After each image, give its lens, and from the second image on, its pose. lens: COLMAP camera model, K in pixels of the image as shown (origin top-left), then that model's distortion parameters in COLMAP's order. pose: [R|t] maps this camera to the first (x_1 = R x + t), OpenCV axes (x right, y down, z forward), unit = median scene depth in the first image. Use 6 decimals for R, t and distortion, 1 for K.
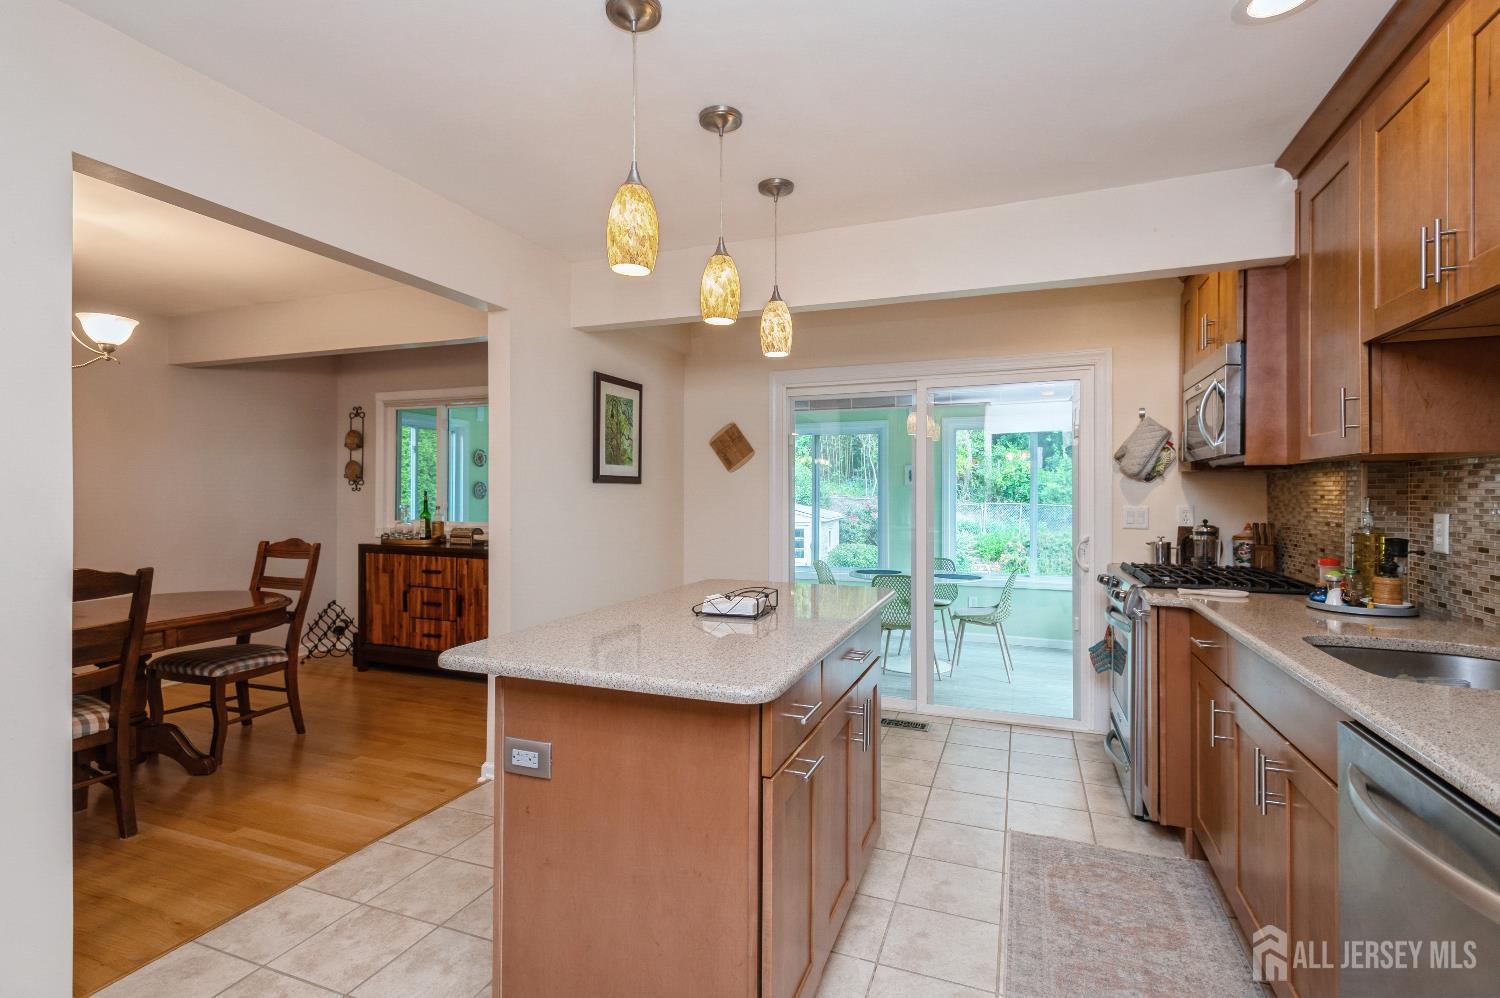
lens RADIAL K [[712.2, 0, 750.6], [0, 712.2, 501.6], [0, 0, 1]] dist [0.036674, -0.000485]
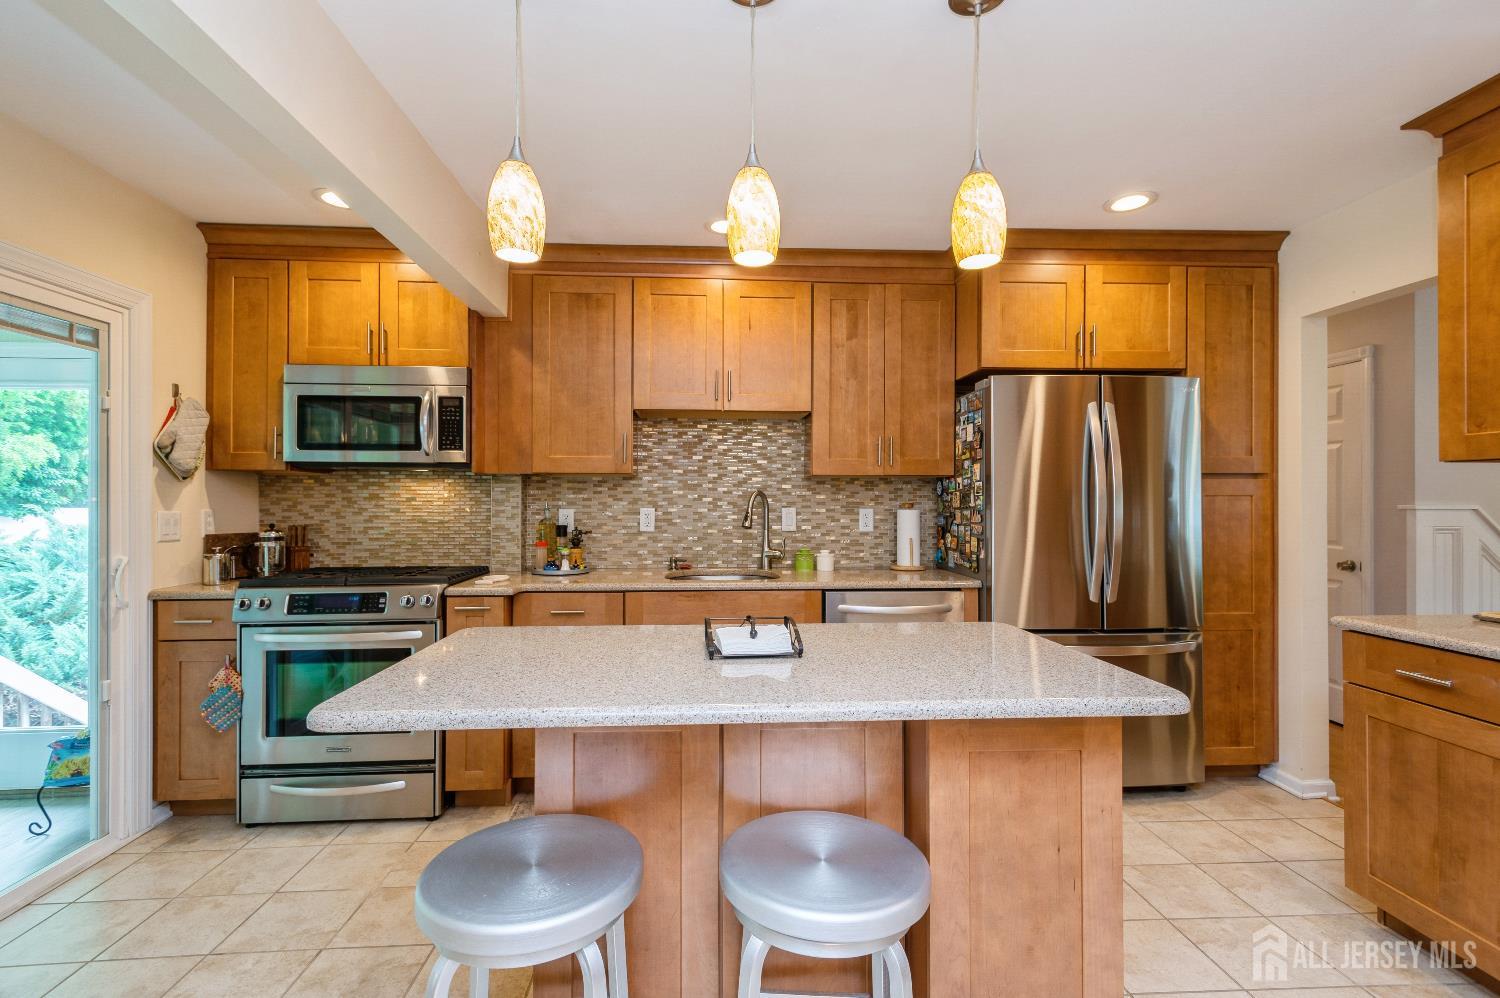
lens RADIAL K [[712.2, 0, 750.6], [0, 712.2, 501.6], [0, 0, 1]] dist [0.036674, -0.000485]
pose [[-0.417697, -0.003330, 0.908580, -0.455616], [0.007946, 0.999942, 0.007318, -0.005548], [-0.908552, 0.010276, -0.417646, 0.823842]]
